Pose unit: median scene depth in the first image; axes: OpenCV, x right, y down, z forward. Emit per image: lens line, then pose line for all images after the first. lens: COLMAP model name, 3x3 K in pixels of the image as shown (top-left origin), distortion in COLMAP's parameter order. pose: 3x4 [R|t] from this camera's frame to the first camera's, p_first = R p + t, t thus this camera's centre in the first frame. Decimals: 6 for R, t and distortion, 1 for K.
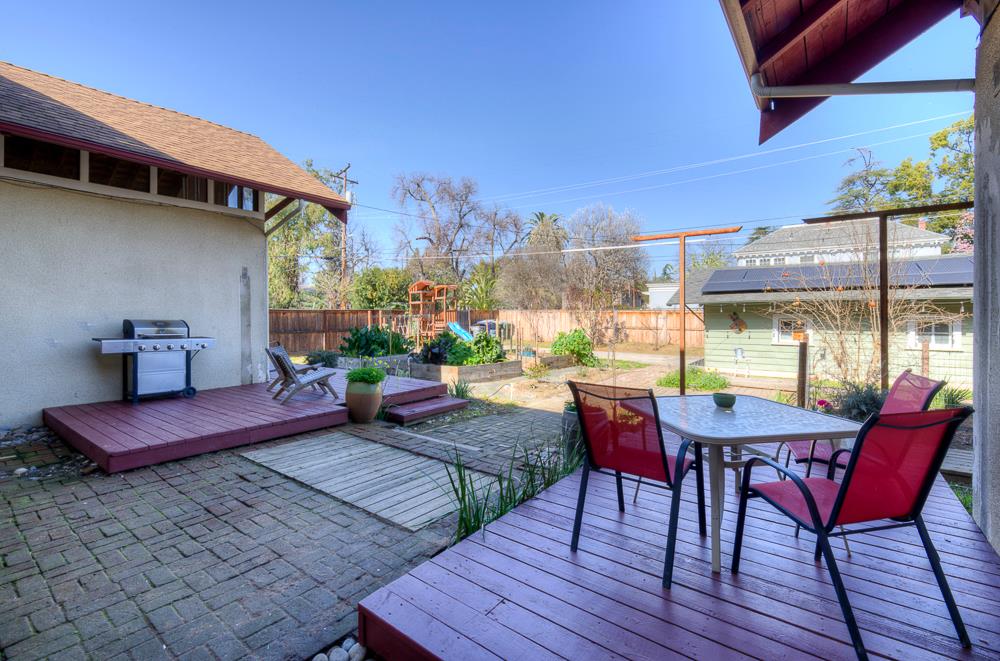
lens RADIAL K [[443.2, 0, 500.2], [0, 443.2, 319.5], [0, 0, 1]] dist [-0.001541, 0.000216]
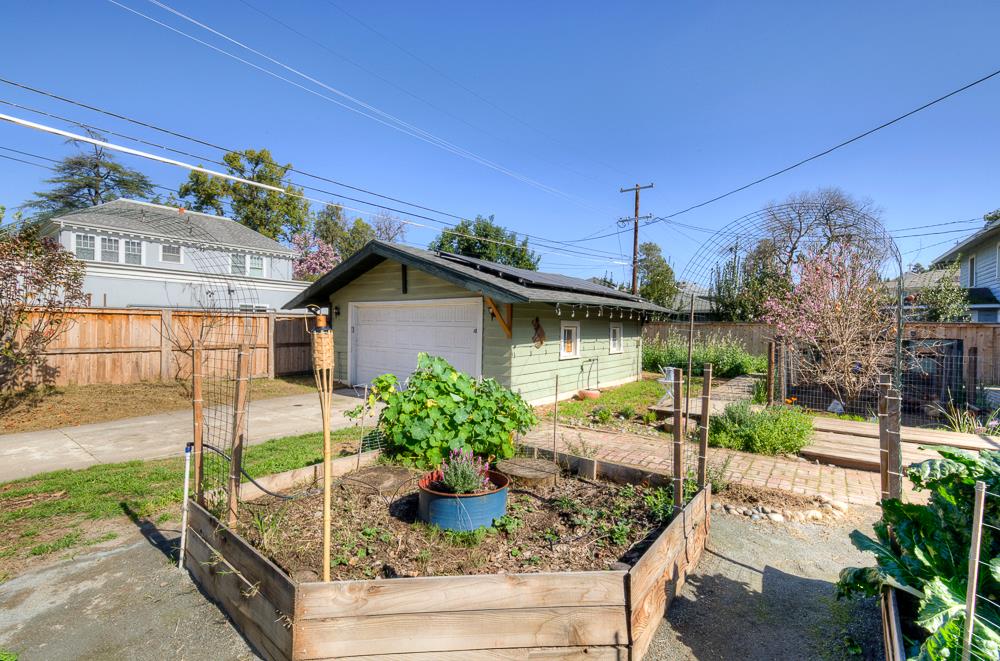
lens RADIAL K [[440.1, 0, 476.7], [0, 440.1, 334.0], [0, 0, 1]] dist [0.002368, 0.001161]
pose [[0.030048, -0.015247, 0.999432, -0.234585], [0.003776, 0.999878, 0.015140, -0.000443], [-0.999541, 0.003319, 0.030102, 1.730359]]
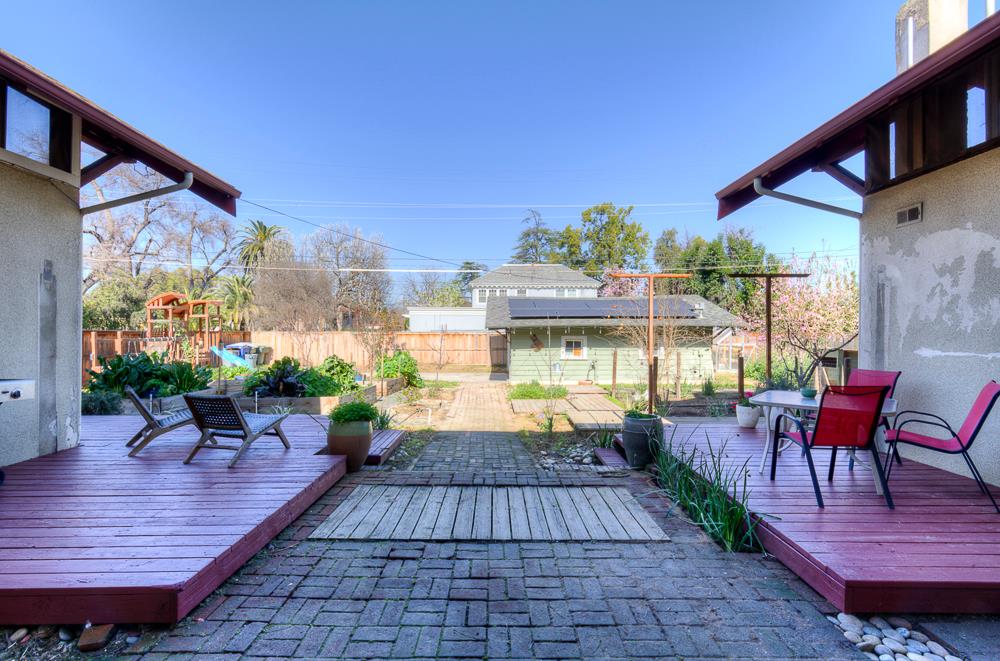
lens RADIAL K [[436.9, 0, 500.1], [0, 436.9, 329.0], [0, 0, 1]] dist [-0.000547, 0.000688]
pose [[0.797772, 0.007172, 0.602916, -0.438679], [0.009232, 0.999667, -0.024108, -0.003643], [-0.602888, 0.024799, 0.797440, 0.148613]]
